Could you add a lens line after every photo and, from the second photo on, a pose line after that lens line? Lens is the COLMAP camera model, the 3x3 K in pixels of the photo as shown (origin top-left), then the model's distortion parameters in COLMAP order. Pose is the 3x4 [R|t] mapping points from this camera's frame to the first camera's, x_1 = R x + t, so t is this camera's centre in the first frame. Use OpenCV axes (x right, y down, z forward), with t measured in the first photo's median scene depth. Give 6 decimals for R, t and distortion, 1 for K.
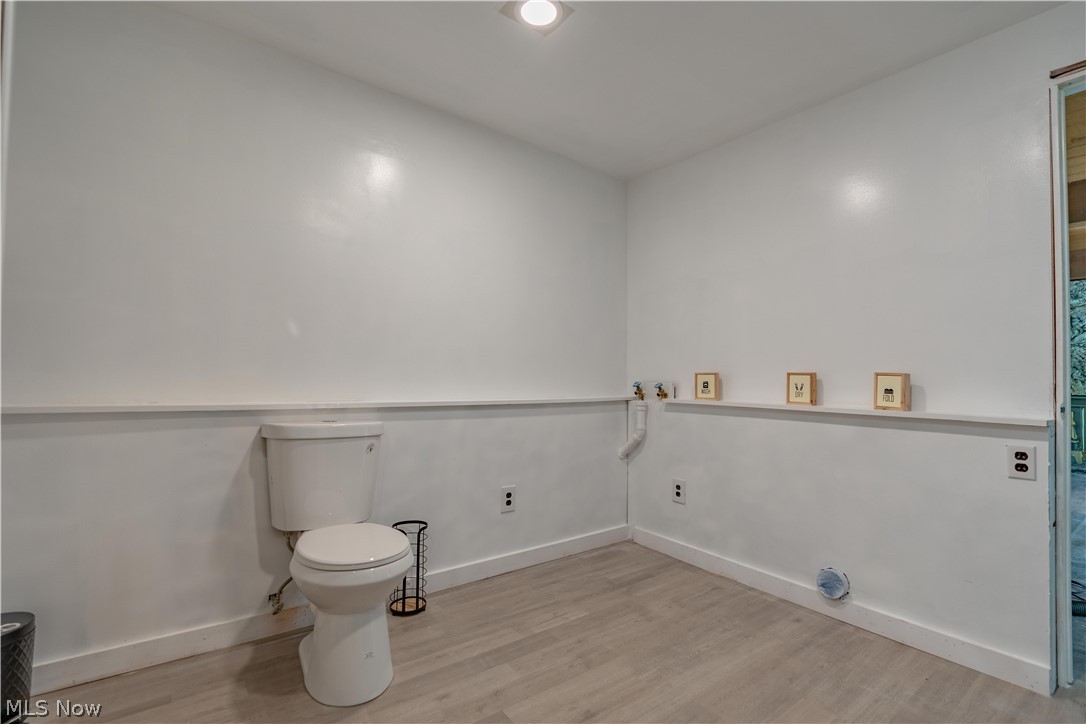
lens RADIAL K [[503.7, 0, 541.6], [0, 503.7, 368.5], [0, 0, 1]] dist [-0.009153, 0.003376]
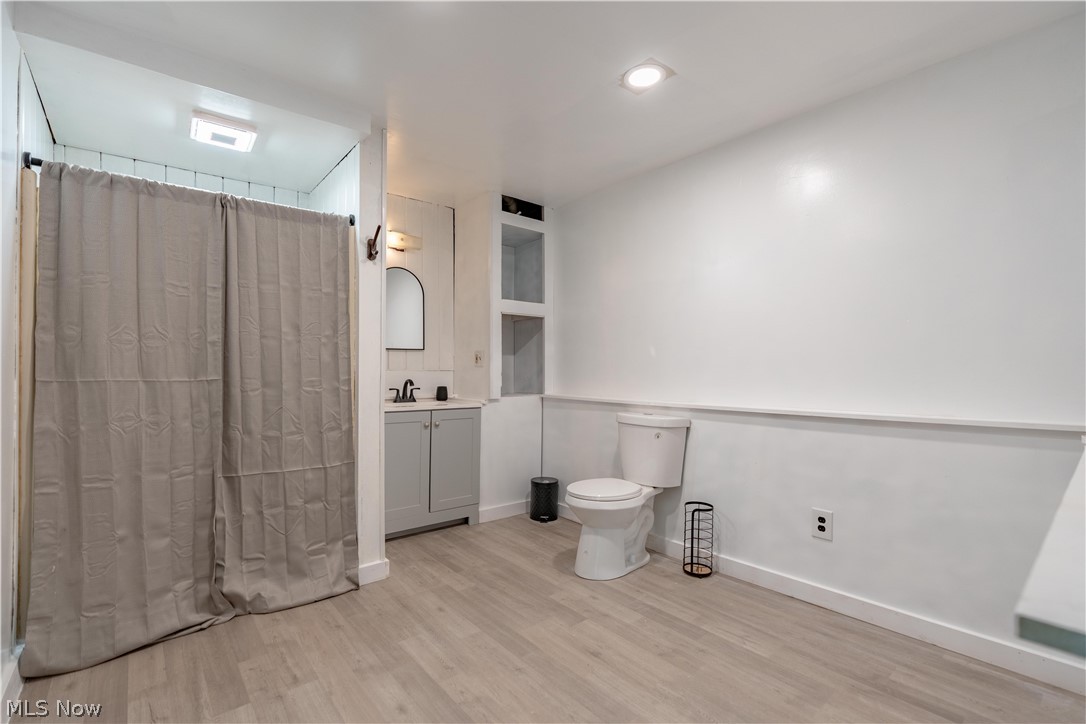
lens RADIAL K [[503.7, 0, 541.8], [0, 503.7, 365.3], [0, 0, 1]] dist [-0.009153, 0.003376]
pose [[0.029005, -0.022349, -0.999329, 0.887872], [0.022623, 0.999509, -0.021696, -0.011867], [0.999323, -0.021978, 0.029496, 0.541101]]
